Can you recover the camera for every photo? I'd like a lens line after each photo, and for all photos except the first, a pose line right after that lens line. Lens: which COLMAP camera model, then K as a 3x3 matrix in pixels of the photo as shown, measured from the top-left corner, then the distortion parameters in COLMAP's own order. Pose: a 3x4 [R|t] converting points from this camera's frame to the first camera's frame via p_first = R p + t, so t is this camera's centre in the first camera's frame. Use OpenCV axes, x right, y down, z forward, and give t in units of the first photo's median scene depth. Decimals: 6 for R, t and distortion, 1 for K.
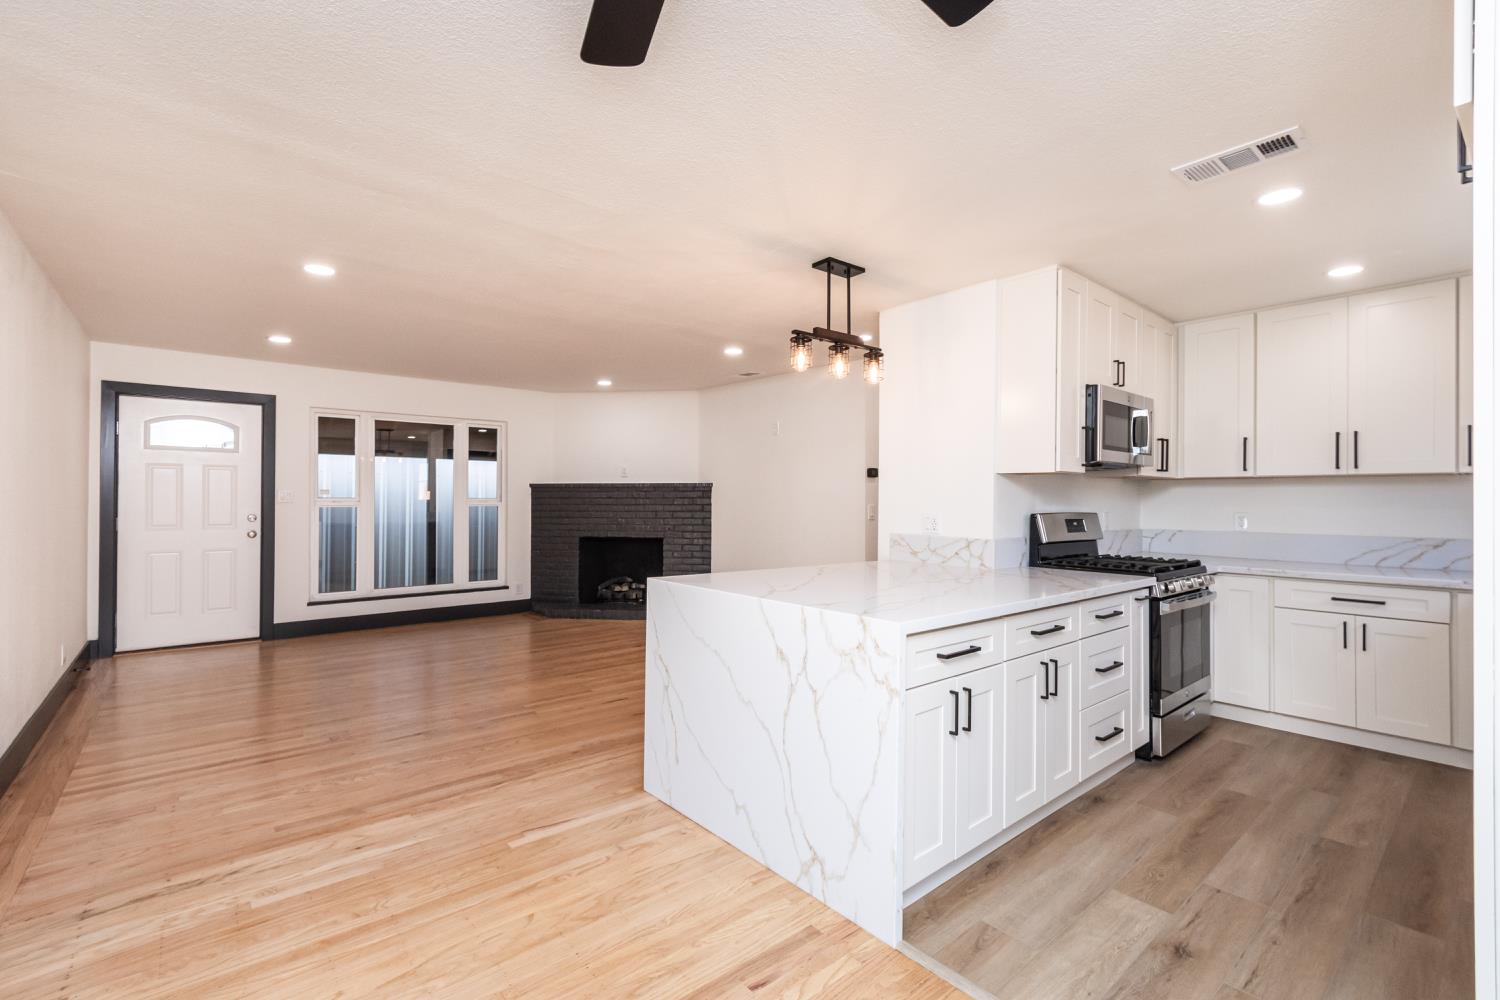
lens RADIAL K [[670.4, 0, 744.5], [0, 670.4, 505.7], [0, 0, 1]] dist [0.005912, -0.001552]
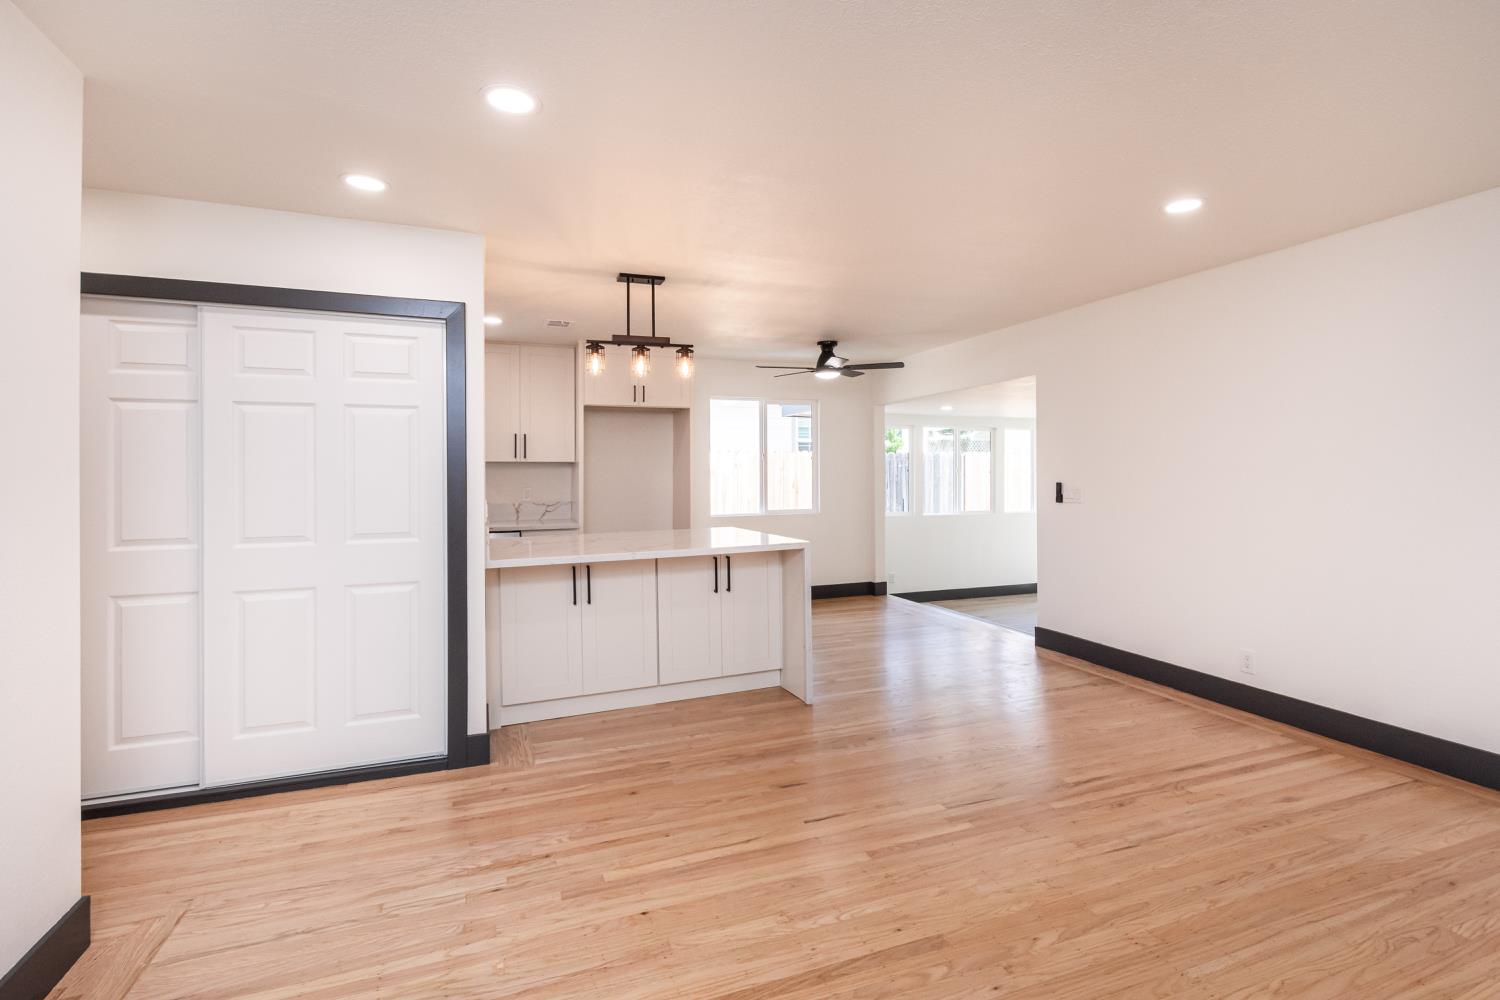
lens RADIAL K [[714.4, 0, 758.1], [0, 714.4, 488.3], [0, 0, 1]] dist [-0.003488, -0.000734]
pose [[-0.953692, -0.003058, 0.300768, -0.215847], [0.006912, 0.999461, 0.032079, -0.018862], [-0.300704, 0.032672, -0.953158, 1.063027]]
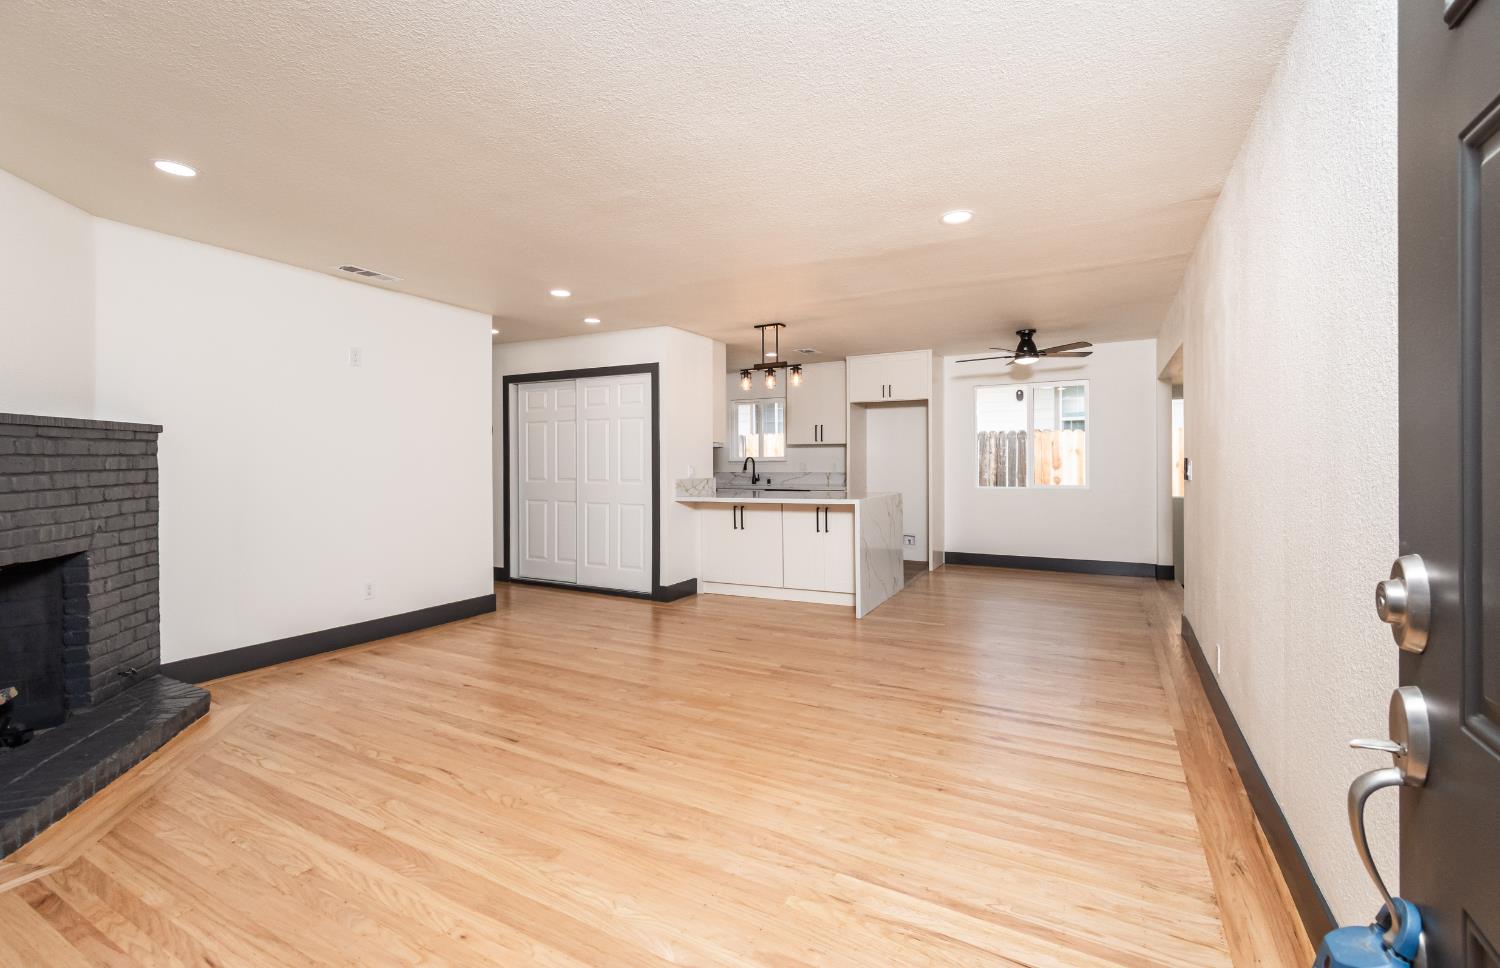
lens RADIAL K [[661.8, 0, 749.8], [0, 661.8, 475.9], [0, 0, 1]] dist [-0.004182, 0.001730]
pose [[-0.382527, -0.024731, 0.923613, -0.748374], [0.013349, 0.999389, 0.032289, -0.007128], [-0.923848, 0.024681, -0.381963, 0.877308]]
